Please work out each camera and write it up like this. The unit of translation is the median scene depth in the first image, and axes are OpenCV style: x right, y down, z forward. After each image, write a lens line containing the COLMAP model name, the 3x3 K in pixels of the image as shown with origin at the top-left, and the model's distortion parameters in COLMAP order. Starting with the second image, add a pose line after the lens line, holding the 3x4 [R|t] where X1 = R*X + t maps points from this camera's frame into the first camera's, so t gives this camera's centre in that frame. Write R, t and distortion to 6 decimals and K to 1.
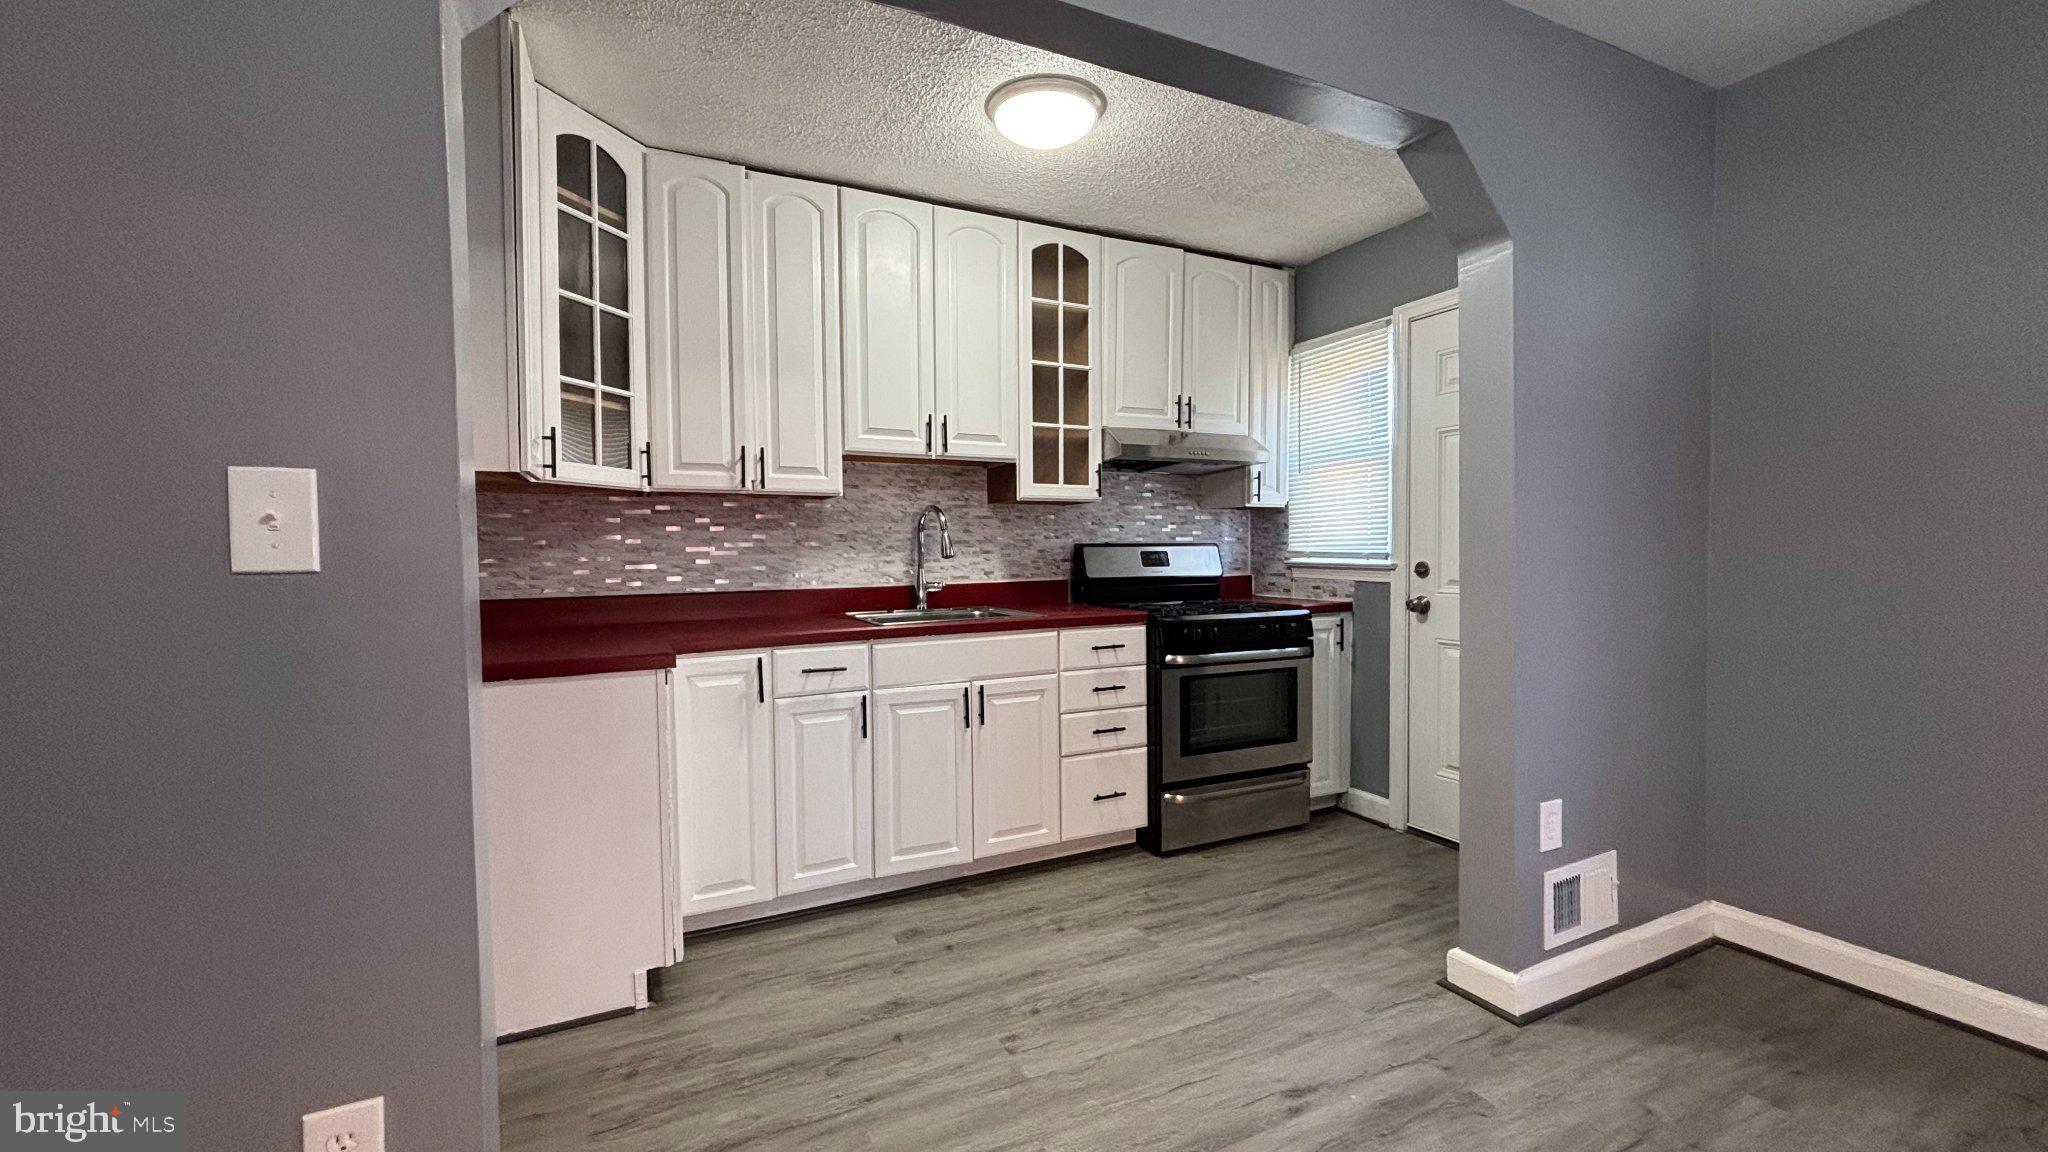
lens RADIAL K [[826.9, 0, 1023.1], [0, 826.9, 578.0], [0, 0, 1]] dist [0.002288, -0.001478]
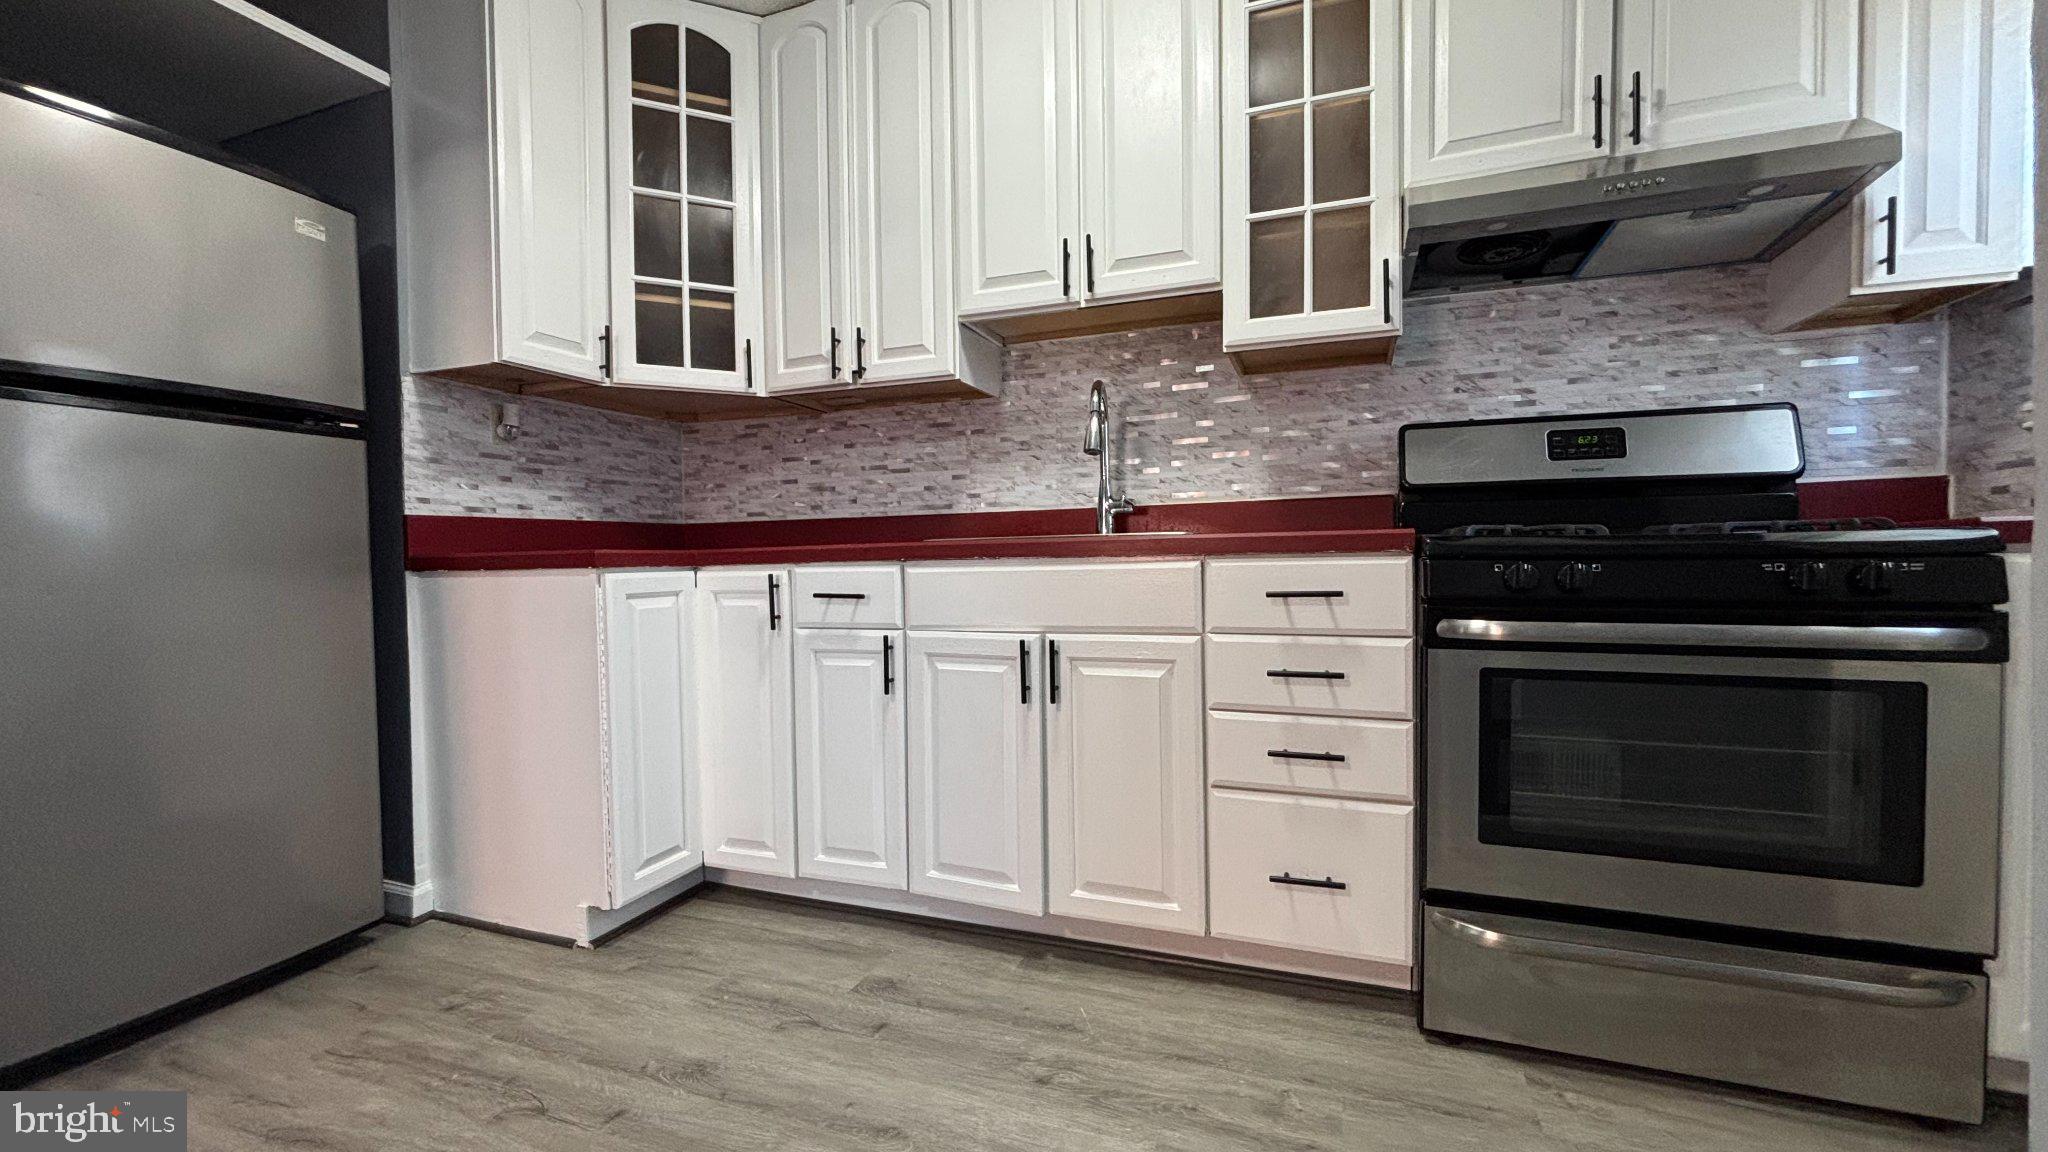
lens RADIAL K [[826.9, 0, 1023.6], [0, 826.9, 576.4], [0, 0, 1]] dist [0.002288, -0.001478]
pose [[0.681804, 0.017481, -0.731326, 0.391560], [-0.018105, 0.999811, 0.007020, 0.078141], [0.731311, 0.008455, 0.681992, 0.555828]]
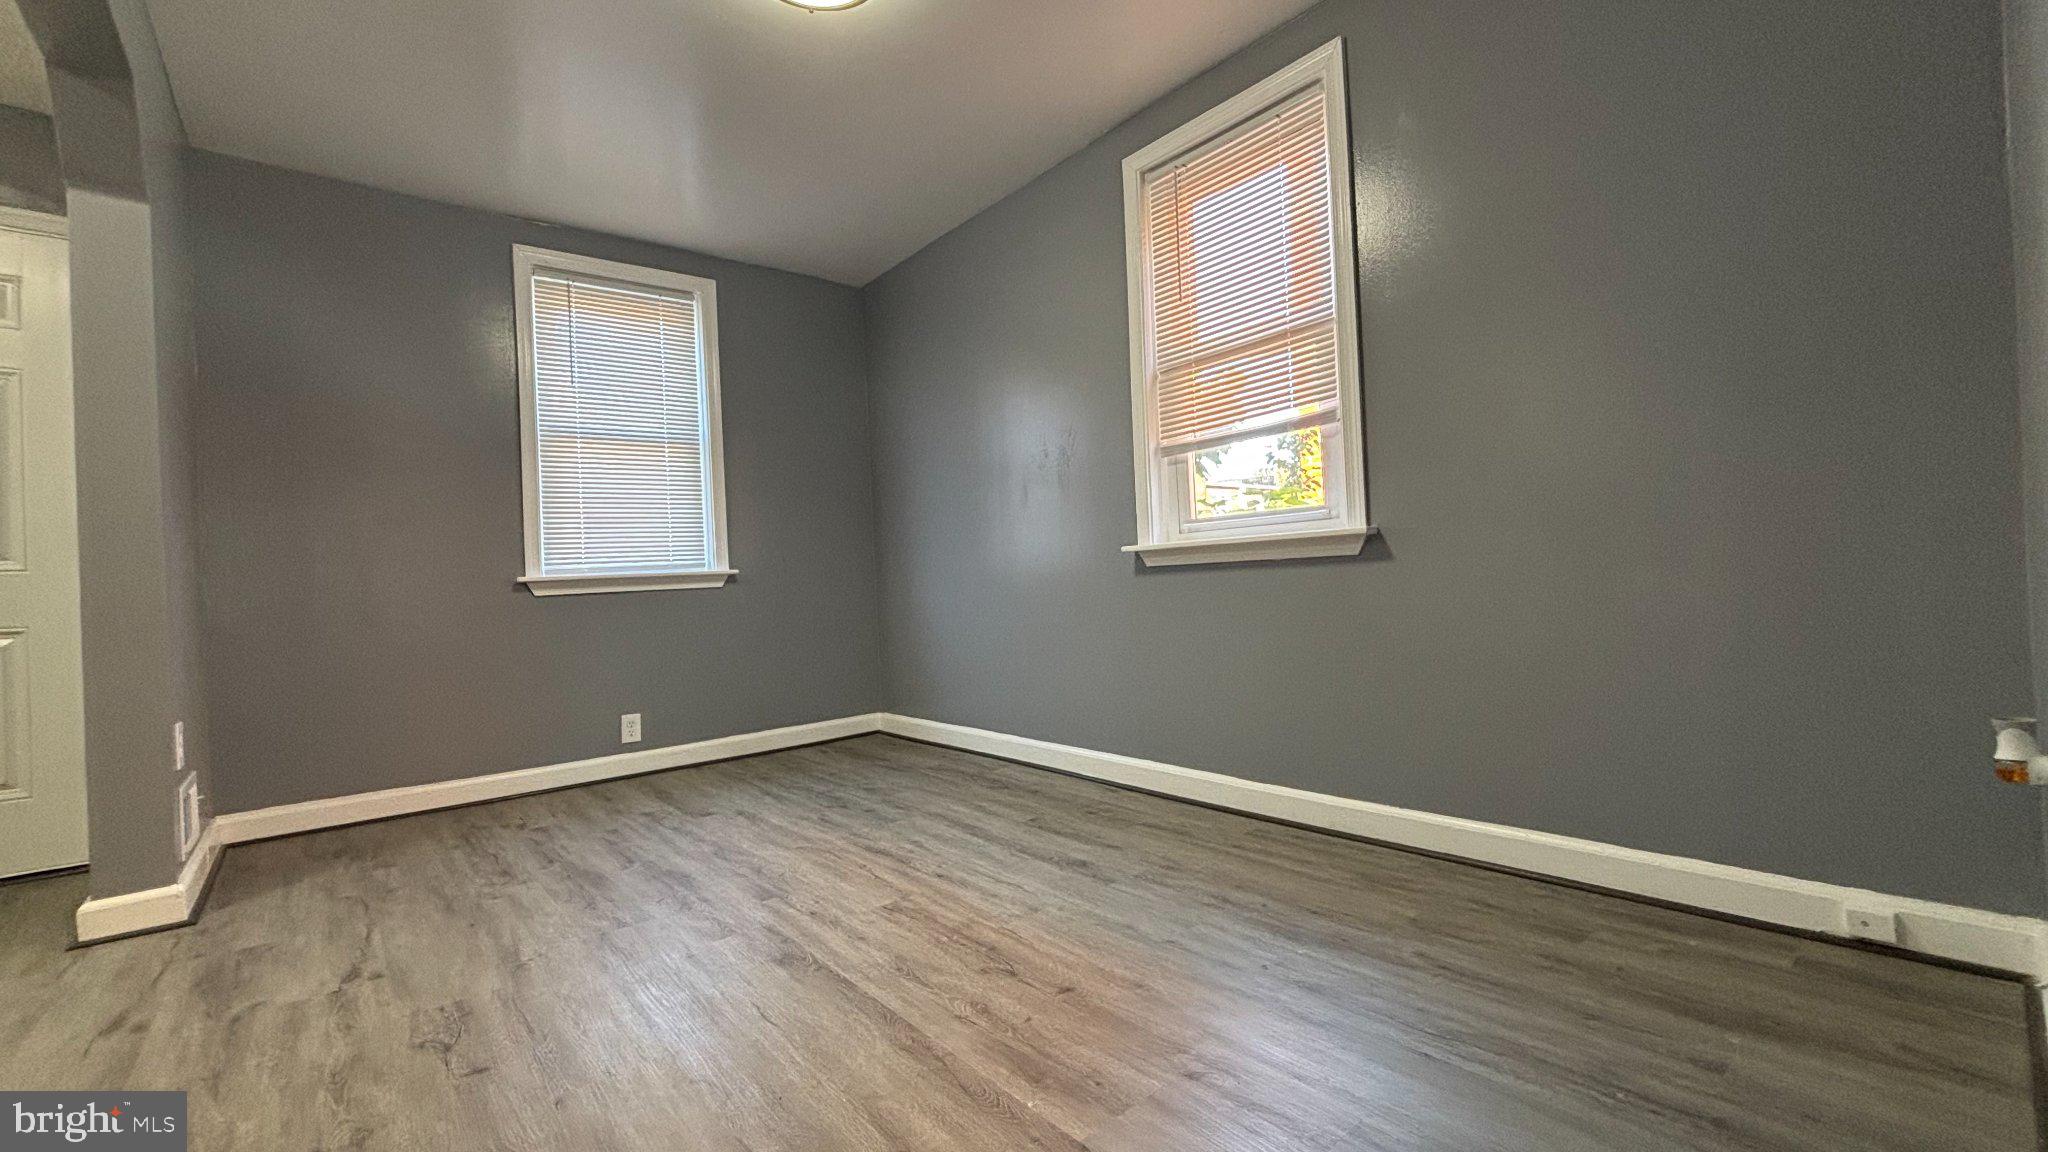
lens RADIAL K [[826.9, 0, 1025.4], [0, 826.9, 576.4], [0, 0, 1]] dist [0.002288, -0.001478]
pose [[-0.246194, 0.031608, 0.968705, -0.526814], [0.077954, 0.996876, -0.012715, 0.132197], [-0.966081, 0.072384, -0.247889, 0.128667]]
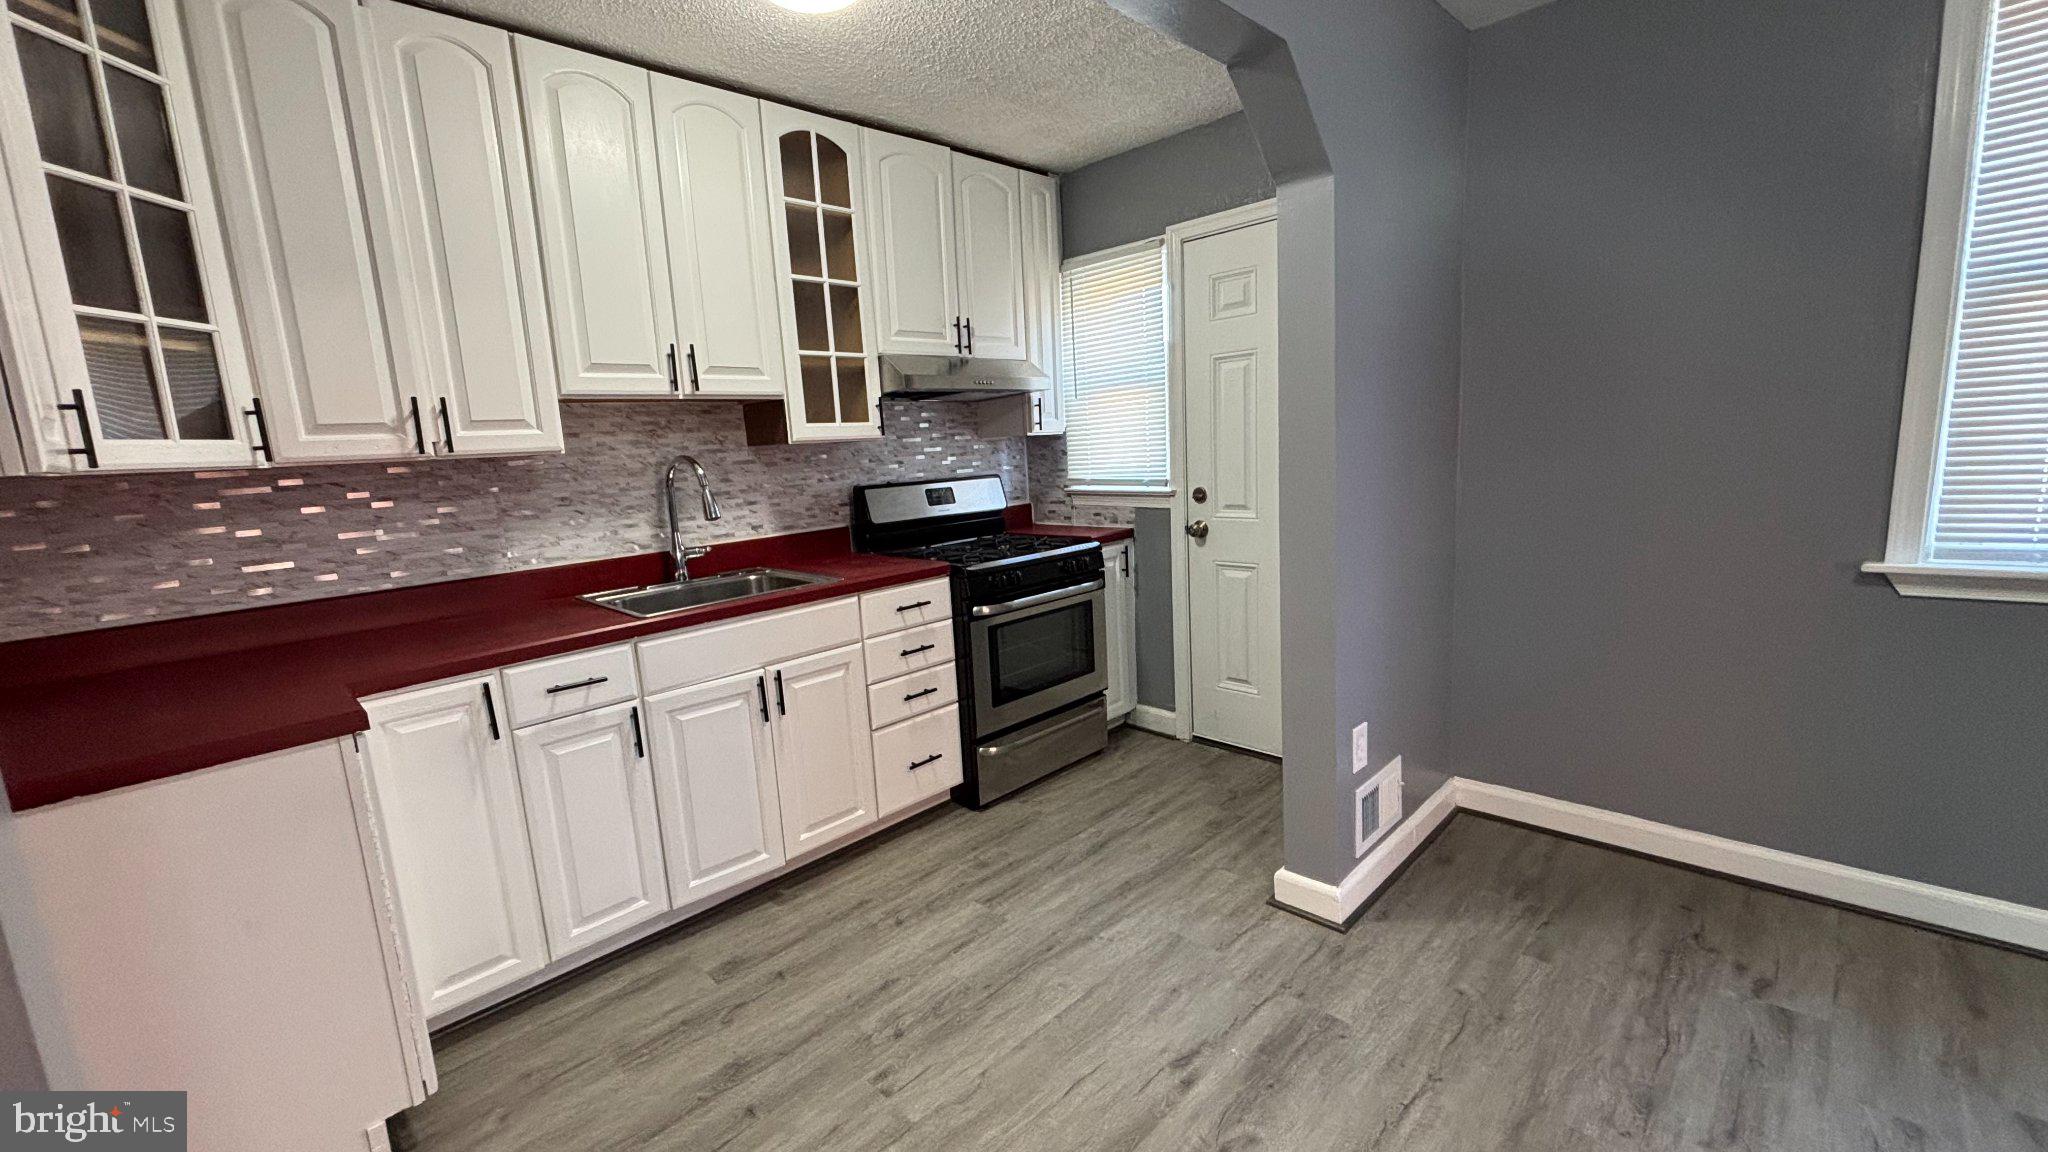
lens RADIAL K [[826.9, 0, 1022.7], [0, 826.9, 578.8], [0, 0, 1]] dist [0.002288, -0.001478]
pose [[0.944053, -0.095583, 0.315640, -0.072404], [0.056632, 0.989847, 0.130367, -0.062725], [-0.324896, -0.105198, 0.939881, 0.113061]]
